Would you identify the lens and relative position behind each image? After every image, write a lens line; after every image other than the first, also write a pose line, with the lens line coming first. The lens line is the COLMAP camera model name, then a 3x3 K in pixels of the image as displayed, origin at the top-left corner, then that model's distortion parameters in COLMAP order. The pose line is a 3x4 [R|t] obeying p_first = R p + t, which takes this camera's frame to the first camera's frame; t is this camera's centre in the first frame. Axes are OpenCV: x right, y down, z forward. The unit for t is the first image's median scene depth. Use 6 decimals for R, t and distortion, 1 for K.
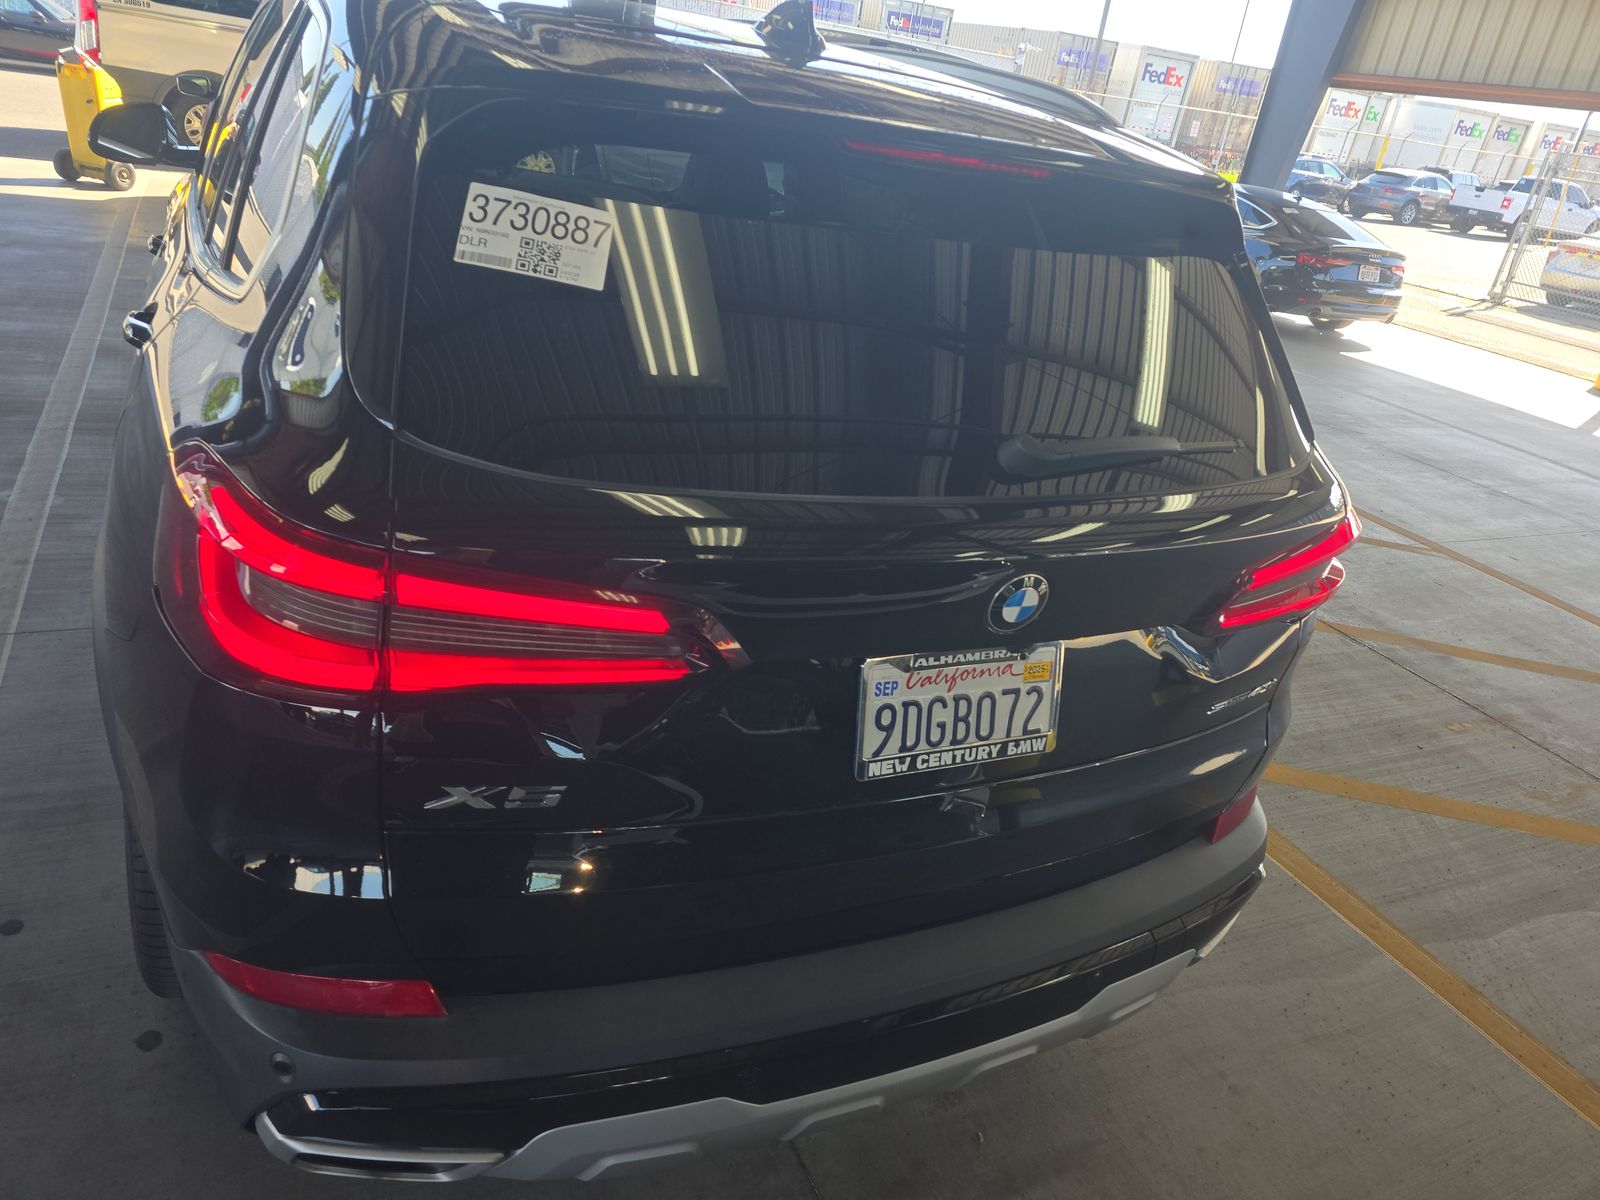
lens RADIAL K [[1155.5, 0, 806.7], [0, 1155.5, 598.4], [0, 0, 1]] dist [0.043029, -0.027015]
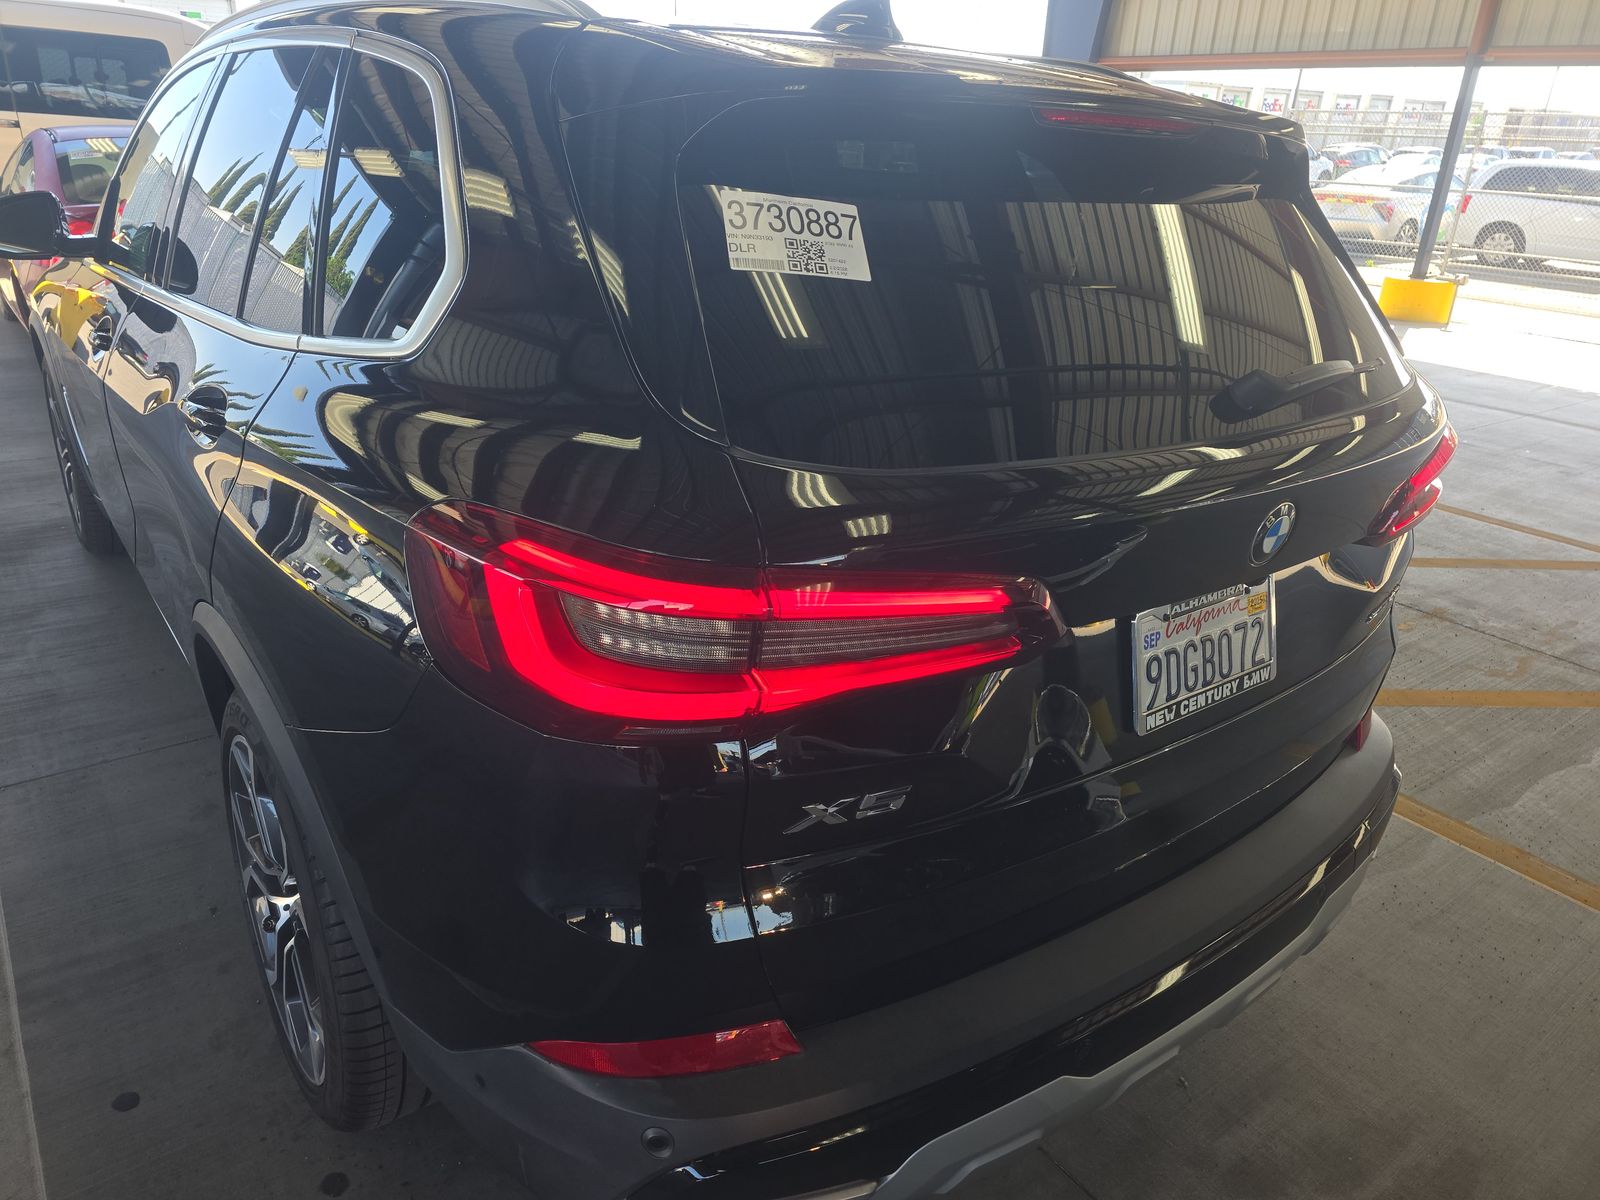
lens RADIAL K [[1155.5, 0, 802.2], [0, 1155.5, 603.1], [0, 0, 1]] dist [0.043029, -0.027015]
pose [[0.973938, -0.168678, 0.151636, -0.365653], [0.171526, 0.985163, -0.005806, -0.000860], [-0.148407, 0.031664, 0.988419, 0.038871]]
